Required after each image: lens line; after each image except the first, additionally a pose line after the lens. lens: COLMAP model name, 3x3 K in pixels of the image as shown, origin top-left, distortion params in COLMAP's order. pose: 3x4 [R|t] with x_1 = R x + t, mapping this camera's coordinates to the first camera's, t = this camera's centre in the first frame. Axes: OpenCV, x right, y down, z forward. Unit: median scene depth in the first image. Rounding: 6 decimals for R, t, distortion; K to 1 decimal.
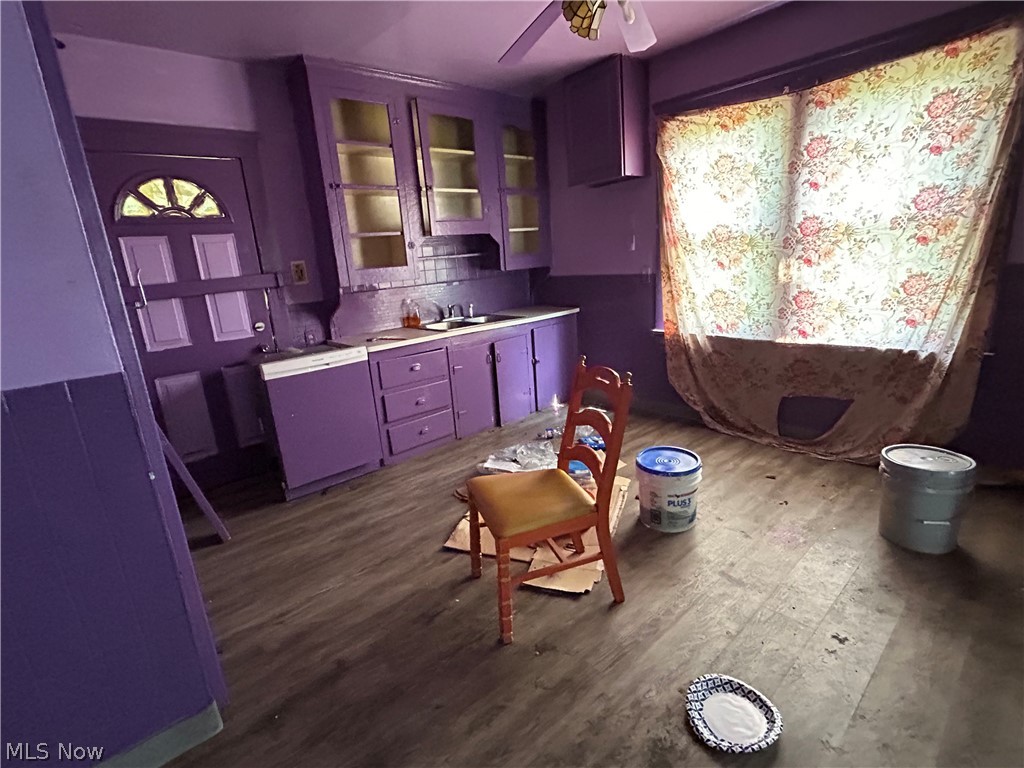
lens RADIAL K [[505.2, 0, 516.0], [0, 505.2, 385.3], [0, 0, 1]] dist [-0.003140, 0.000760]
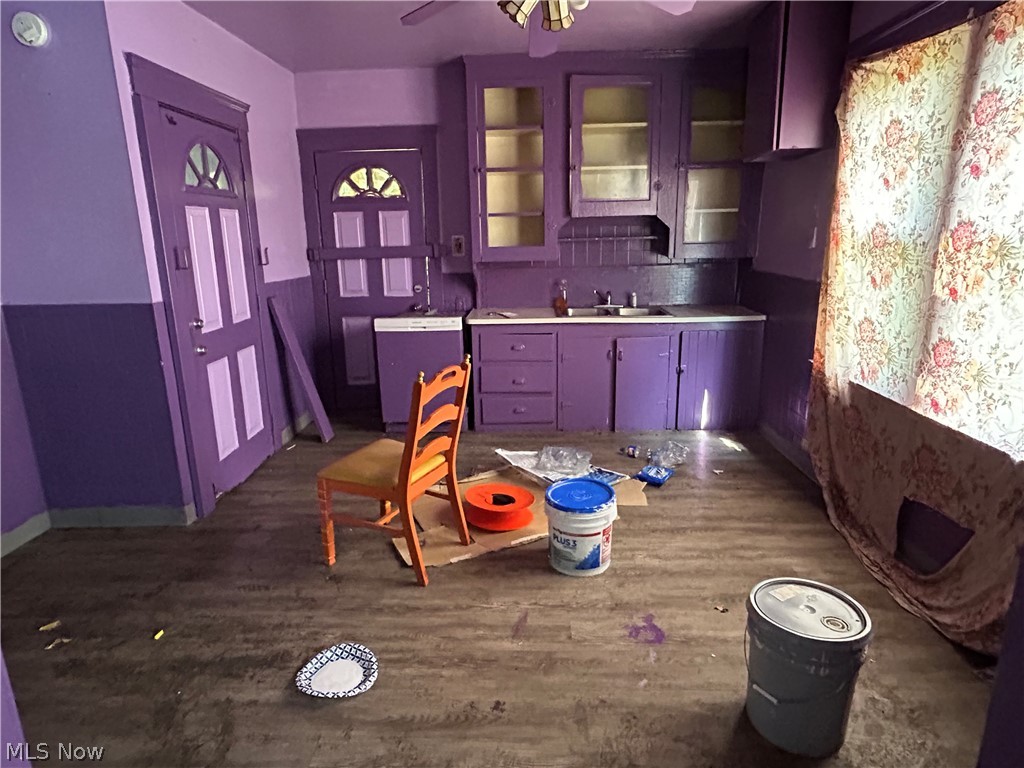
lens RADIAL K [[603.2, 0, 510.4], [0, 603.2, 387.5], [0, 0, 1]] dist [-0.006538, 0.004516]
pose [[0.722304, 0.229778, -0.652287, 0.682488], [-0.208404, 0.971665, 0.111510, -0.099668], [0.659428, 0.055395, 0.749724, 0.093755]]
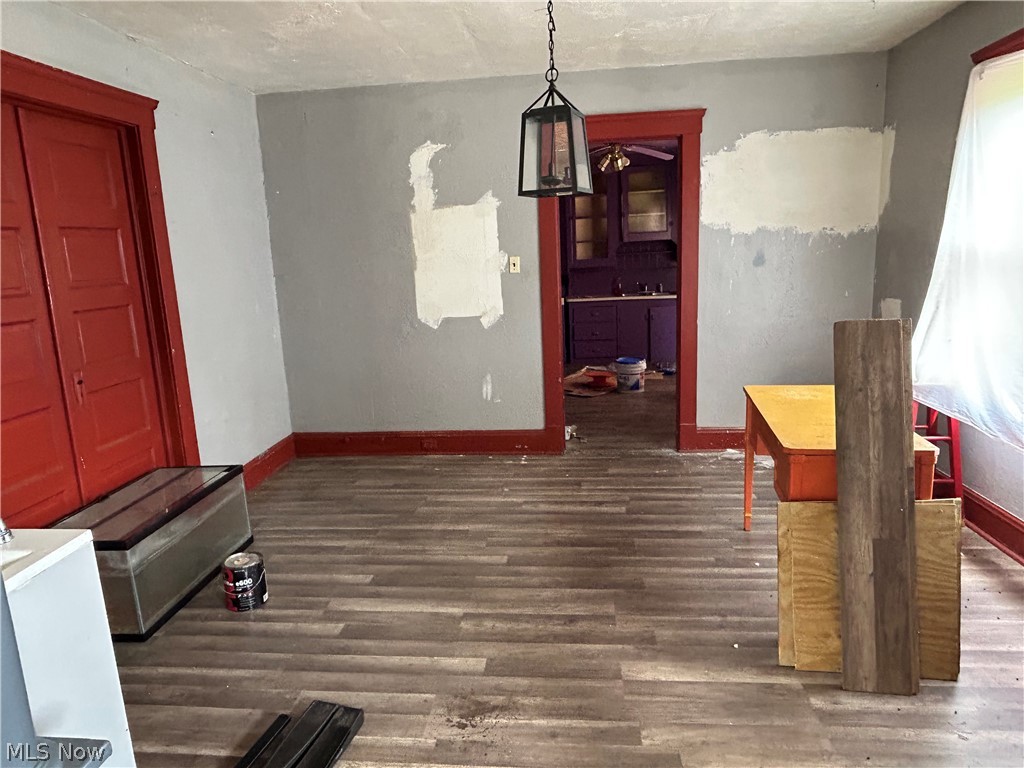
lens RADIAL K [[654.4, 0, 507.5], [0, 654.4, 382.4], [0, 0, 1]] dist [-0.003726, 0.001366]
pose [[0.674838, 0.183116, -0.714886, 1.508195], [-0.188473, 0.979365, 0.072947, 0.107160], [0.713493, 0.085509, 0.695425, -0.969864]]
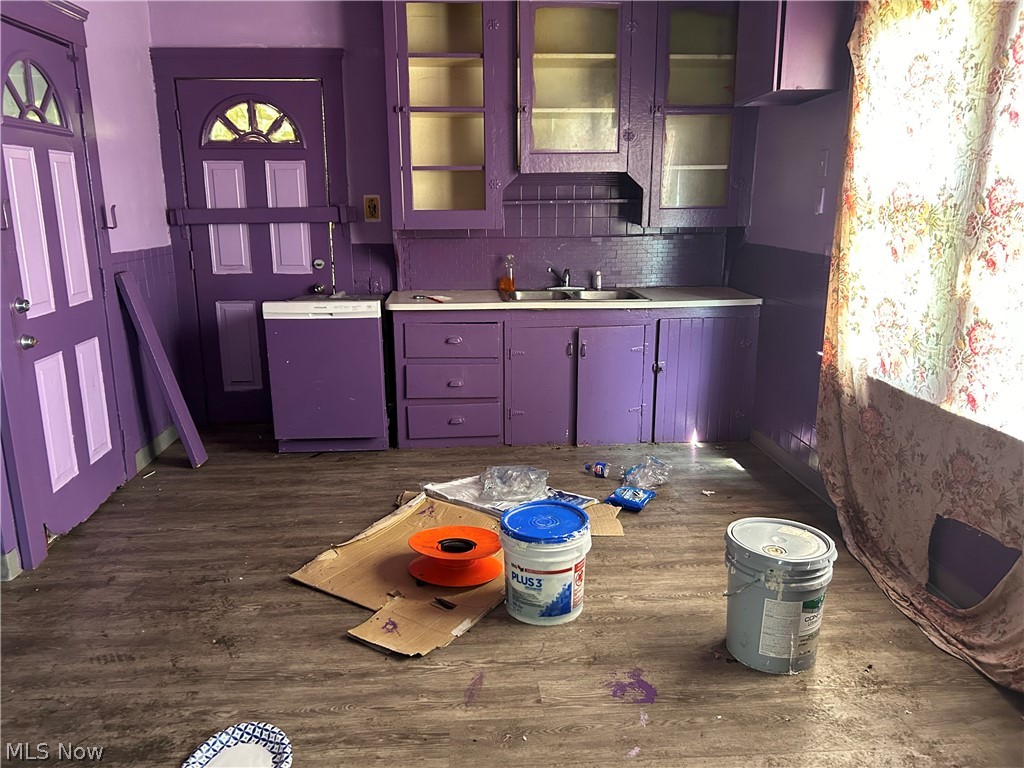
lens RADIAL K [[783.1, 0, 503.1], [0, 783.1, 393.6], [0, 0, 1]] dist [0.046595, -0.045044]
pose [[0.784304, 0.216431, -0.581399, 0.674120], [-0.207422, 0.974721, 0.083038, -0.079991], [0.584673, 0.055468, 0.809370, 0.063914]]
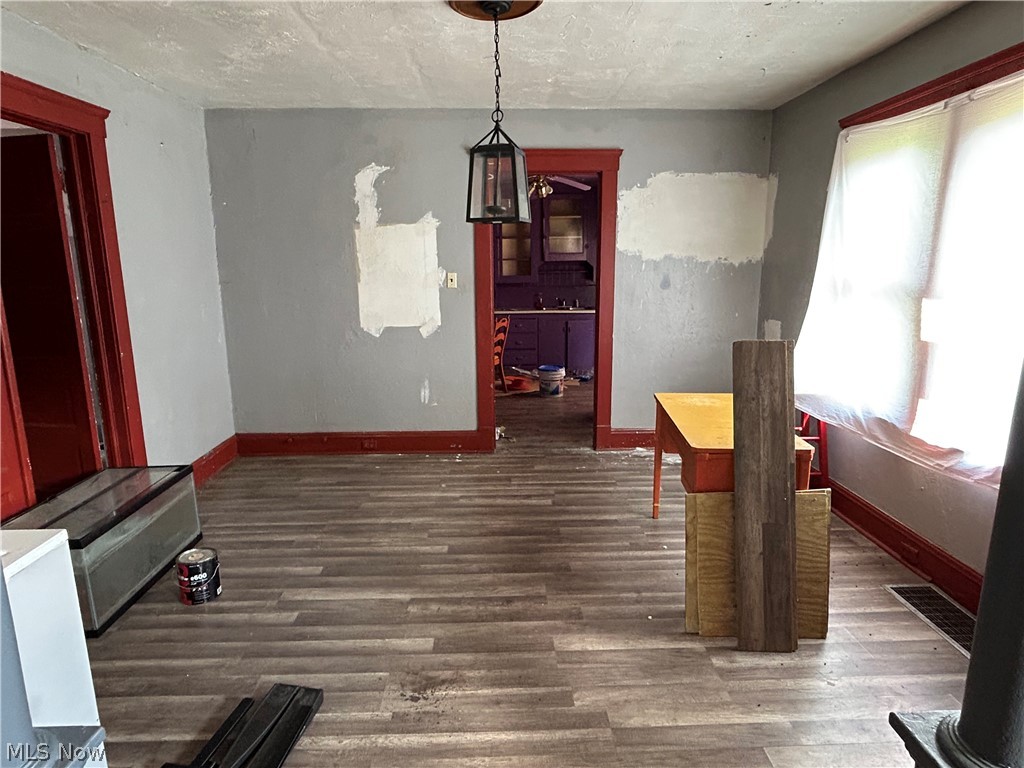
lens RADIAL K [[603.2, 0, 512.8], [0, 603.2, 387.1], [0, 0, 1]] dist [-0.006538, 0.004516]
pose [[0.762496, 0.192099, -0.617817, 1.502571], [-0.206636, 0.977199, 0.048816, 0.106199], [0.613108, 0.090441, 0.784805, -1.008015]]
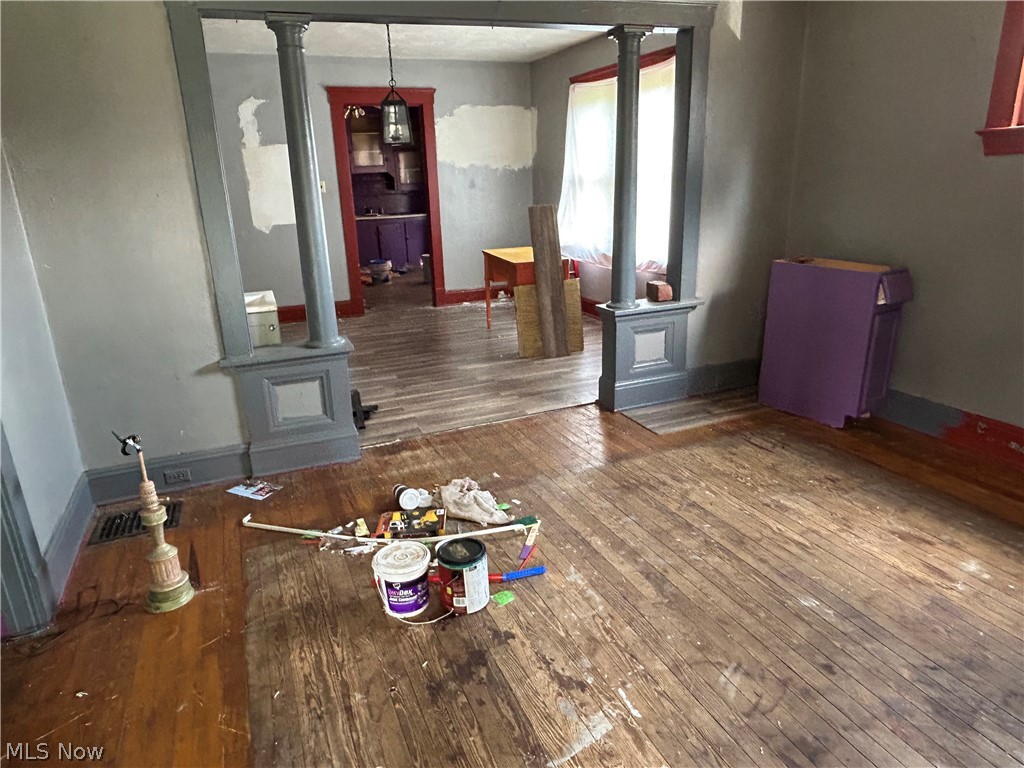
lens RADIAL K [[654.4, 0, 507.2], [0, 654.4, 378.9], [0, 0, 1]] dist [-0.003726, 0.001366]
pose [[0.943839, 0.133303, -0.302321, 1.736328], [-0.112755, 0.990022, 0.084515, 0.325616], [0.310571, -0.045680, 0.949452, -1.836990]]
